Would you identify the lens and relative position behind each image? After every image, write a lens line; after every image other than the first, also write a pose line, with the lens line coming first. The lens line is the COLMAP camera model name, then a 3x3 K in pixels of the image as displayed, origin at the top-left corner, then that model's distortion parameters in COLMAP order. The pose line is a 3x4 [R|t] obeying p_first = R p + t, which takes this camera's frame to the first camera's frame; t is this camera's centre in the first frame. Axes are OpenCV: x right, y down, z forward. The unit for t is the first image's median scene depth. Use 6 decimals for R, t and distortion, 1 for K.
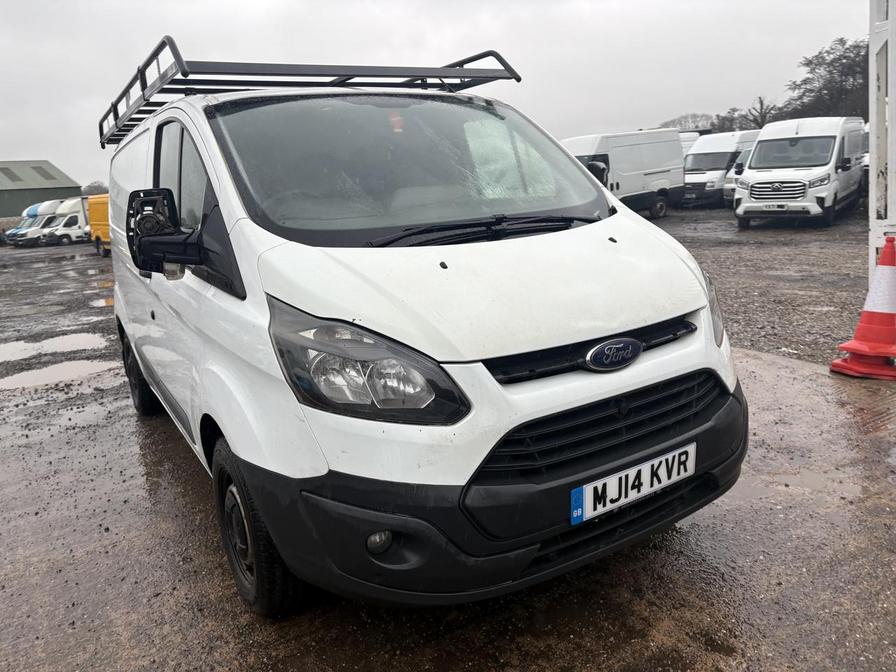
lens RADIAL K [[643.1, 0, 448.0], [0, 643.1, 336.0], [0, 0, 1]] dist [0.031648, -0.037427]
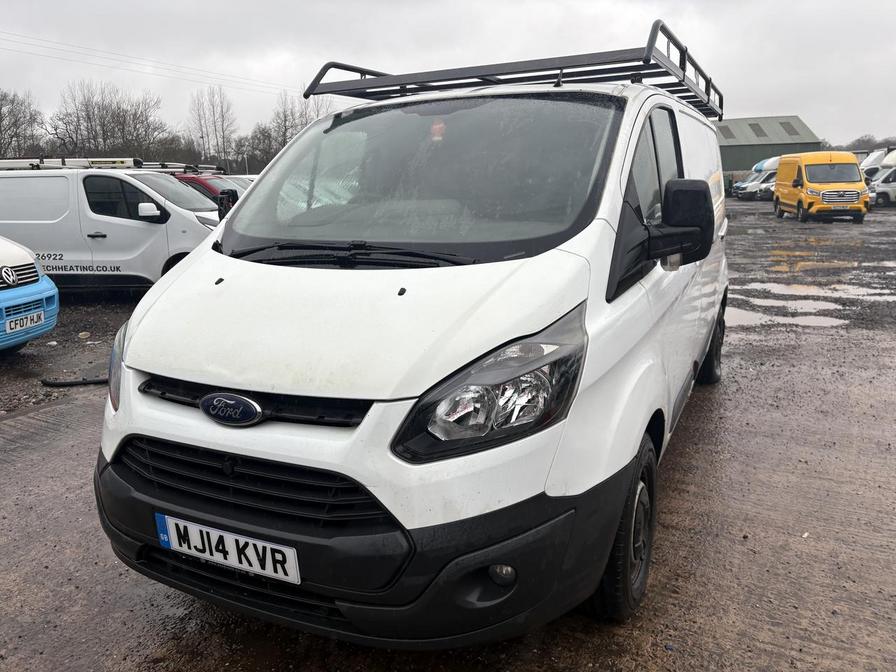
lens RADIAL K [[643.1, 0, 448.0], [0, 643.1, 336.0], [0, 0, 1]] dist [0.031648, -0.037427]
pose [[0.552541, 0.246491, -0.796204, 1.139522], [-0.196763, 0.966845, 0.162771, -0.285226], [0.809927, 0.066726, 0.582722, 0.696157]]
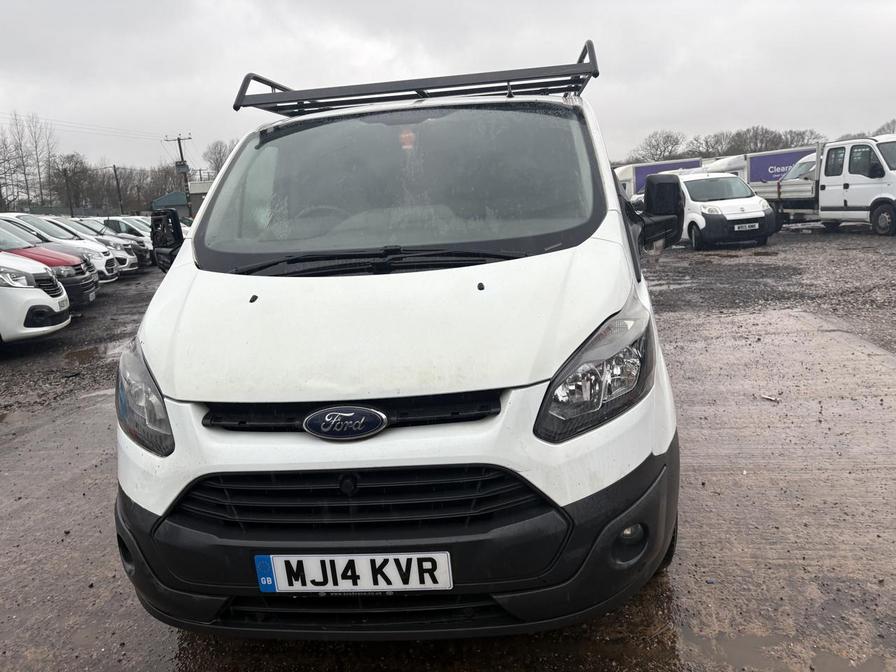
lens RADIAL K [[643.1, 0, 448.0], [0, 643.1, 336.0], [0, 0, 1]] dist [0.031648, -0.037427]
pose [[0.800485, 0.138470, -0.583138, 0.857807], [-0.117663, 0.990319, 0.073639, -0.168761], [0.587689, 0.009667, 0.809029, 0.367873]]
